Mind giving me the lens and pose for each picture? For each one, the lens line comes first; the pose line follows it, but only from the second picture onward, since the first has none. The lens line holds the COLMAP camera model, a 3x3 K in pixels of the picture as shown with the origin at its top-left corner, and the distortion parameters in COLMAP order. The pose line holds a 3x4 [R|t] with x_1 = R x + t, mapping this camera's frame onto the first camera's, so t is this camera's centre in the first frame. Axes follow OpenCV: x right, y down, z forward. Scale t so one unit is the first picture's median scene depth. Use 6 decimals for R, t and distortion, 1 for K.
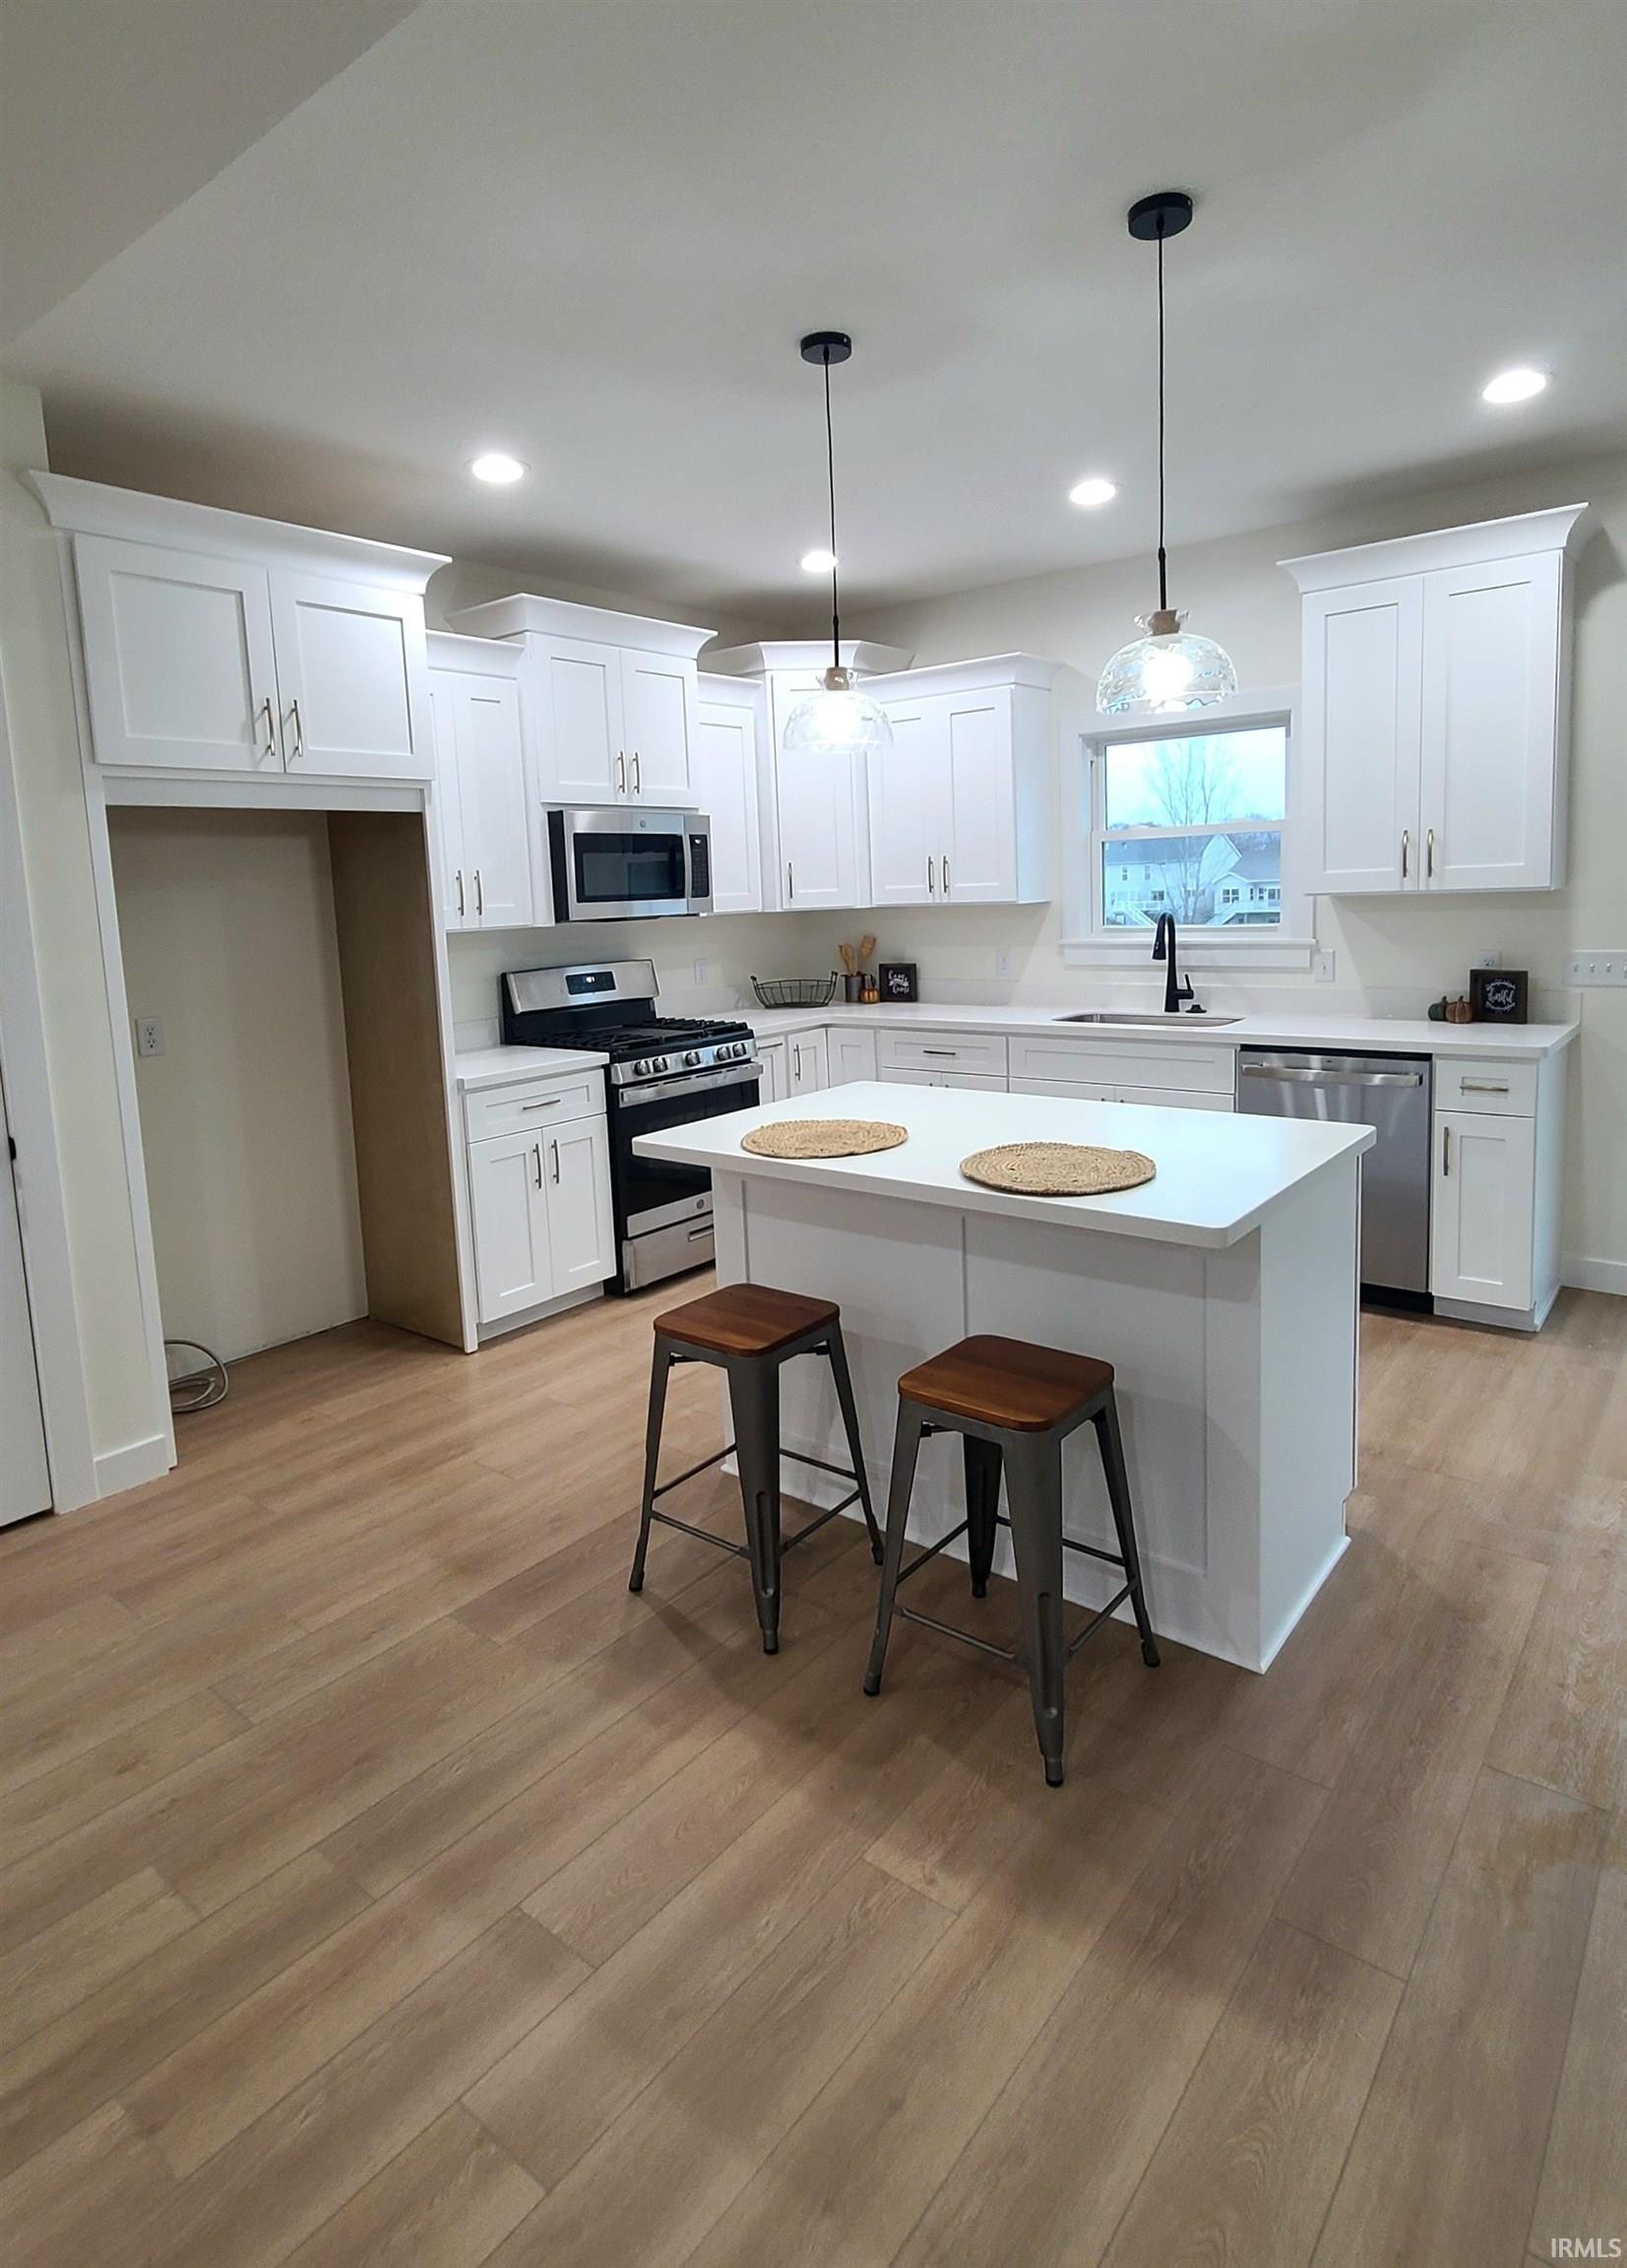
lens RADIAL K [[1209.4, 0, 813.8], [0, 1209.4, 1037.7], [0, 0, 1]] dist [-0.001404, 0.000600]
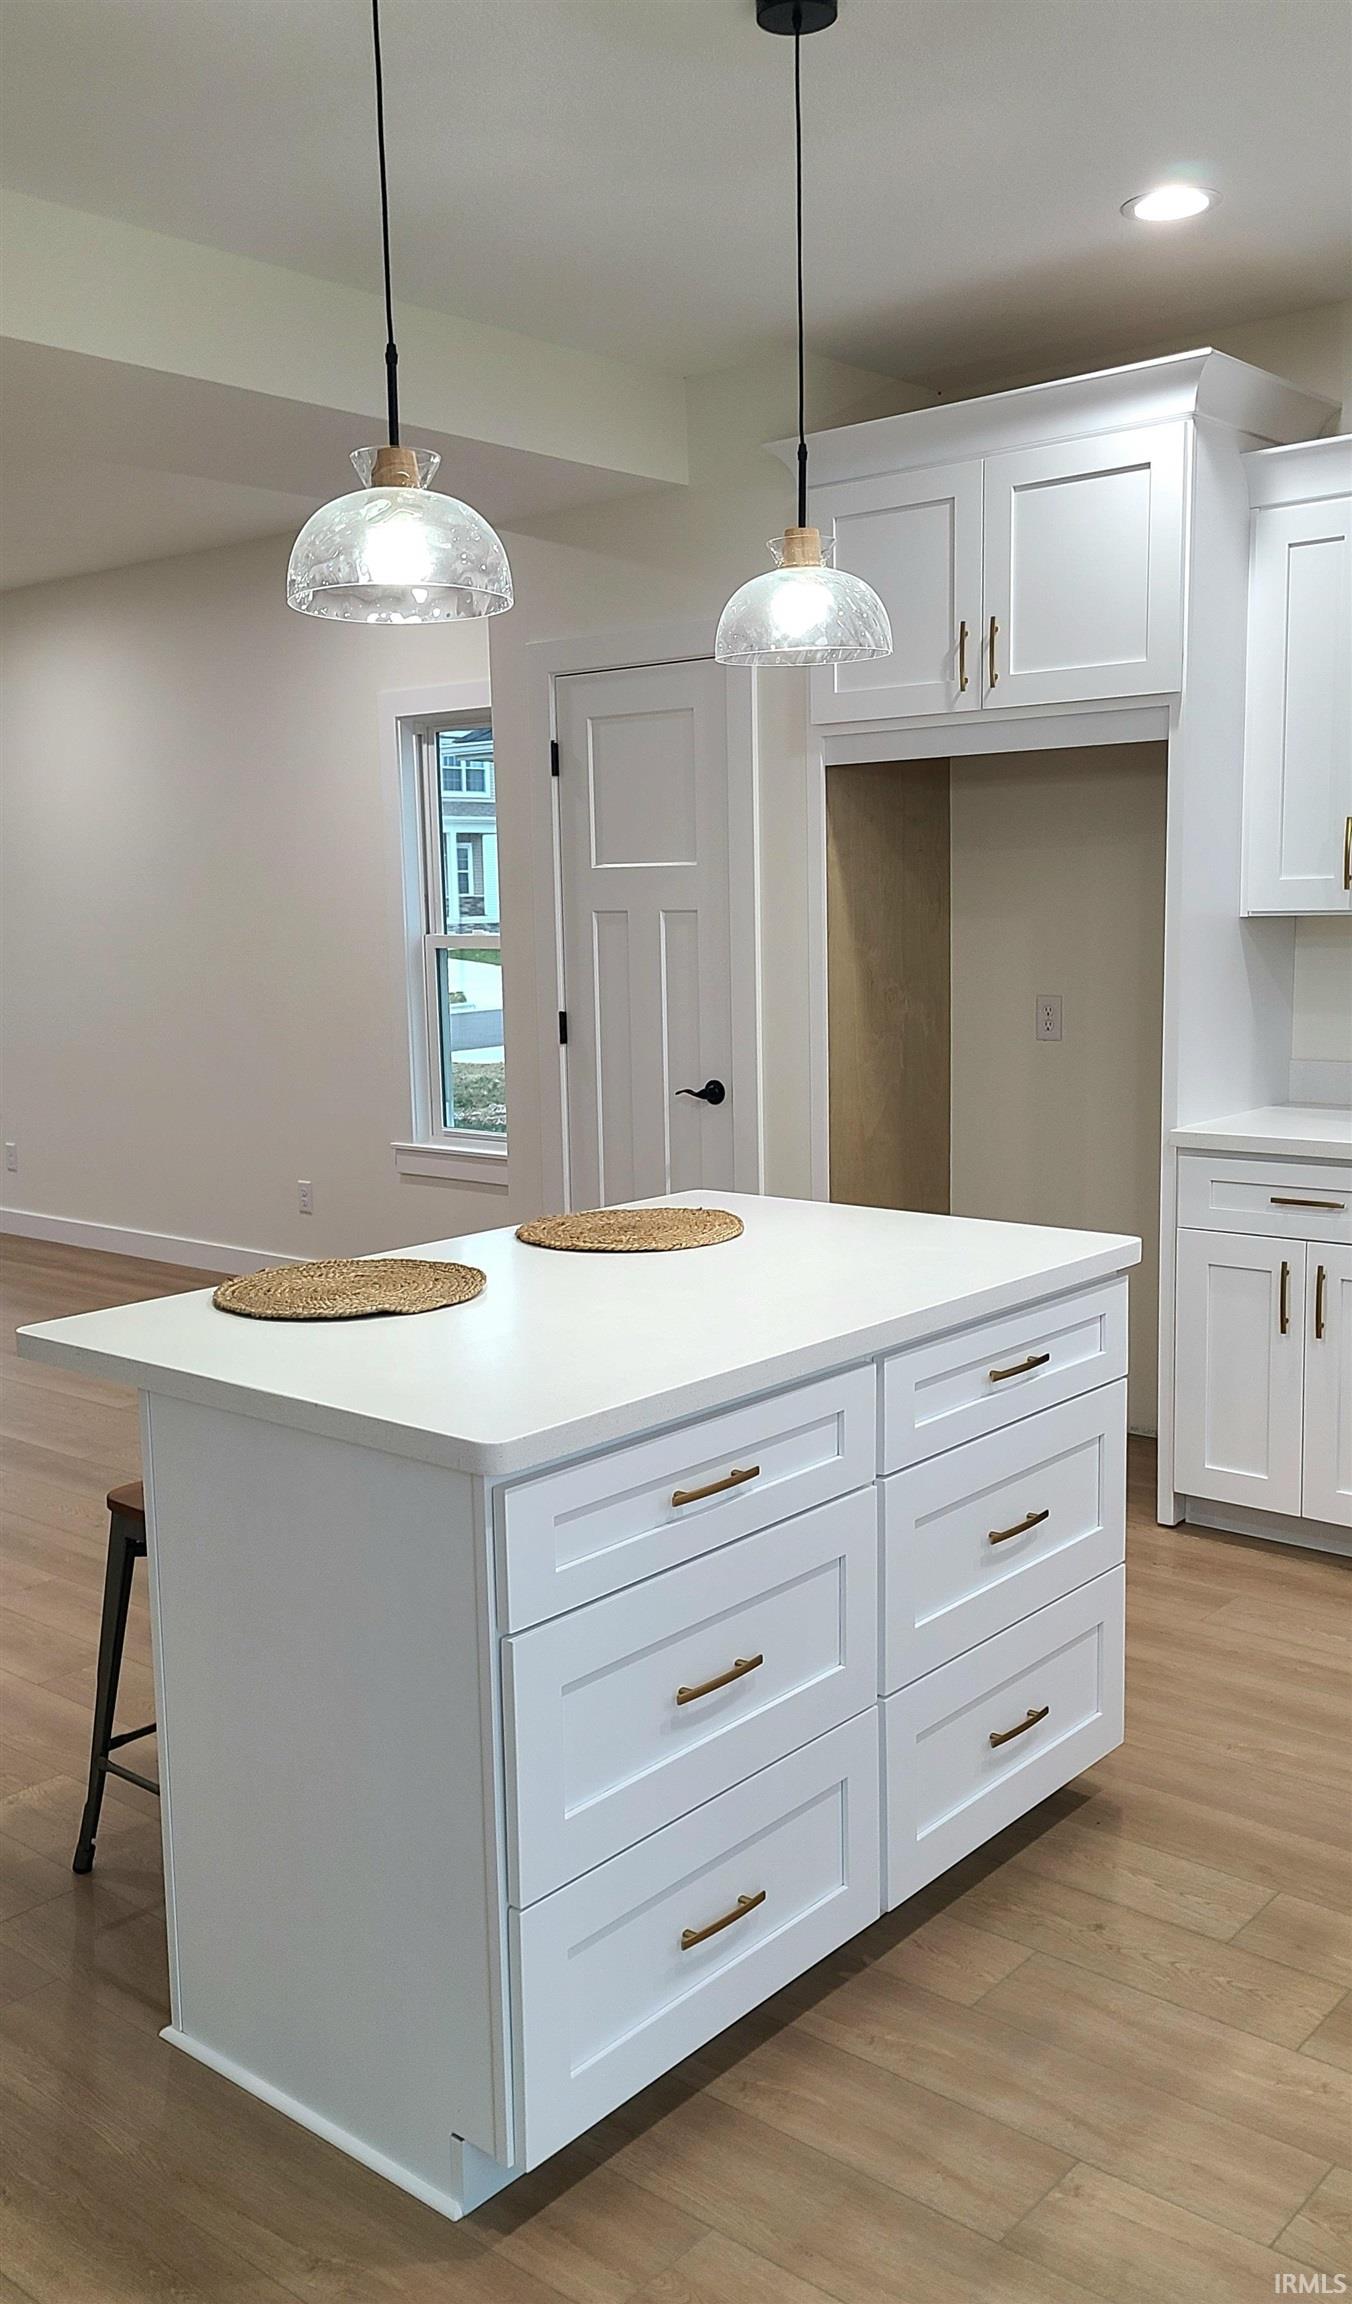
lens RADIAL K [[1986.5, 0, 676.0], [0, 1986.5, 1152.0], [0, 0, 1]] dist [0.065589, -0.012433]
pose [[-0.036732, 0.174559, -0.983961, 0.740785], [-0.099524, 0.979092, 0.177410, -0.112093], [0.994357, 0.104444, -0.018592, 0.658248]]
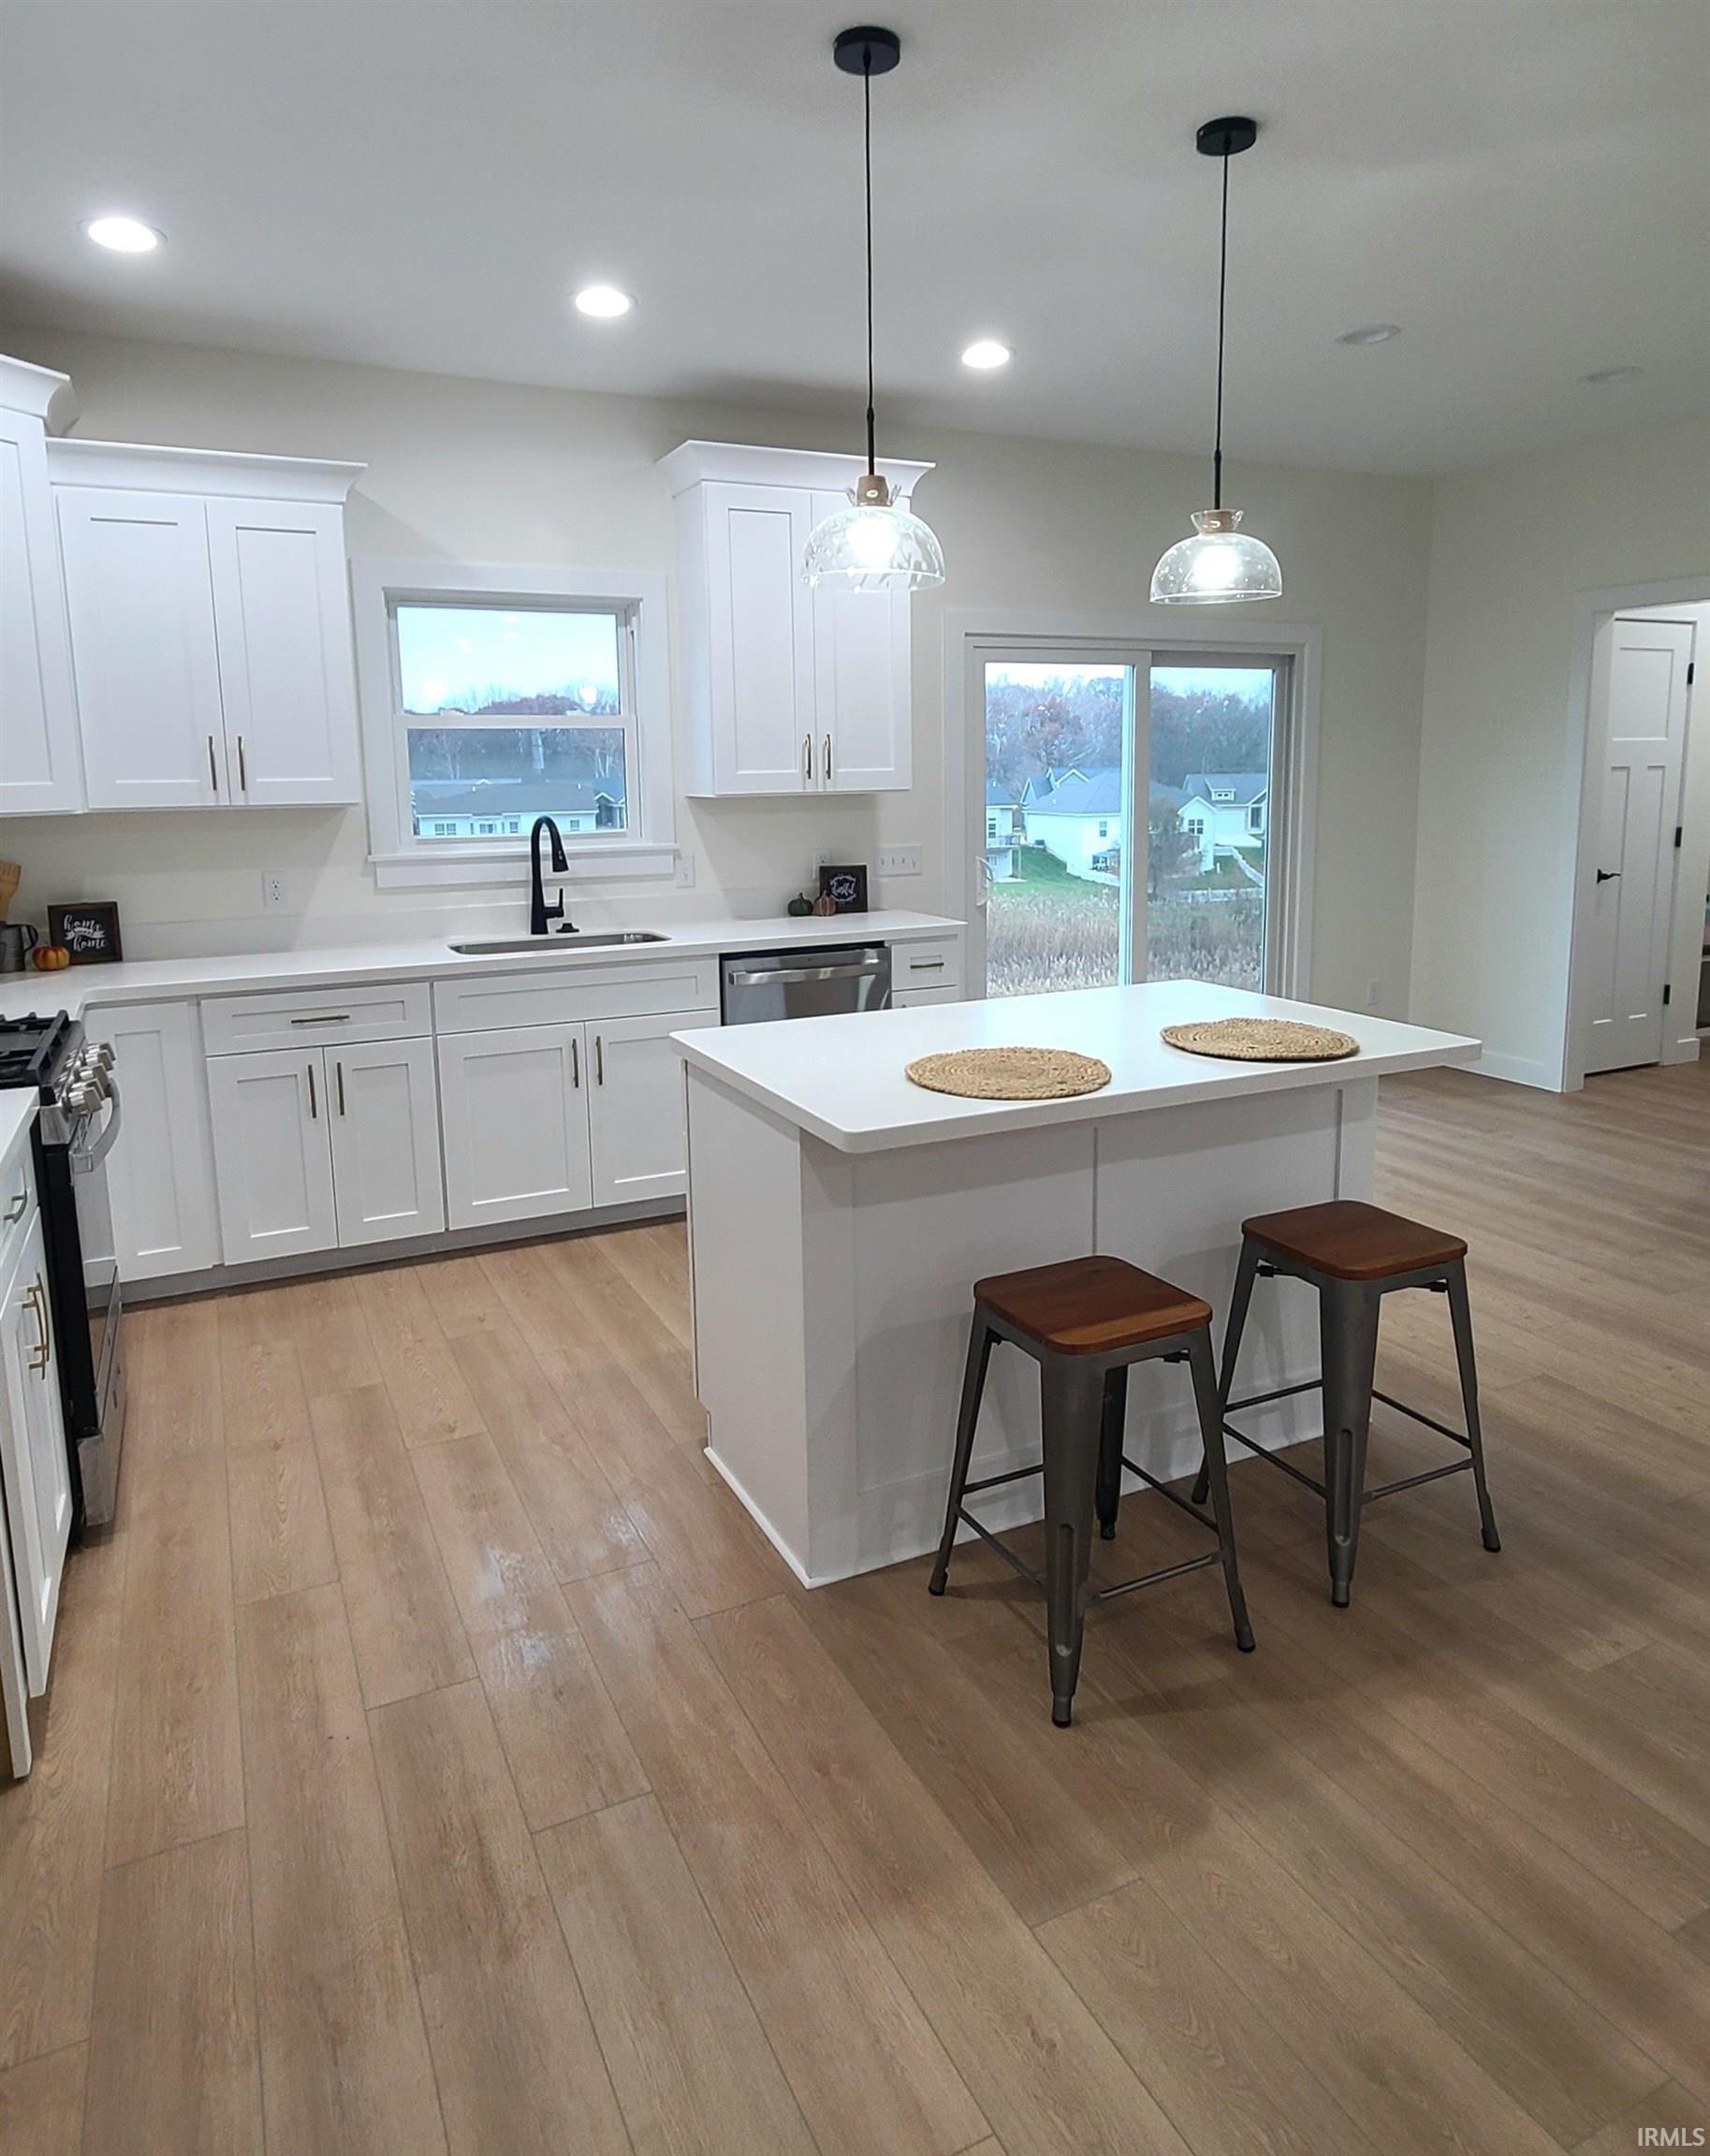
lens RADIAL K [[1349.5, 0, 852.9], [0, 1349.5, 991.9], [0, 0, 1]] dist [-0.000370, -0.002043]
pose [[0.426271, -0.115146, 0.897237, -0.527527], [0.110907, 0.991035, 0.074492, -0.030818], [-0.897771, 0.067756, 0.435220, 0.440806]]
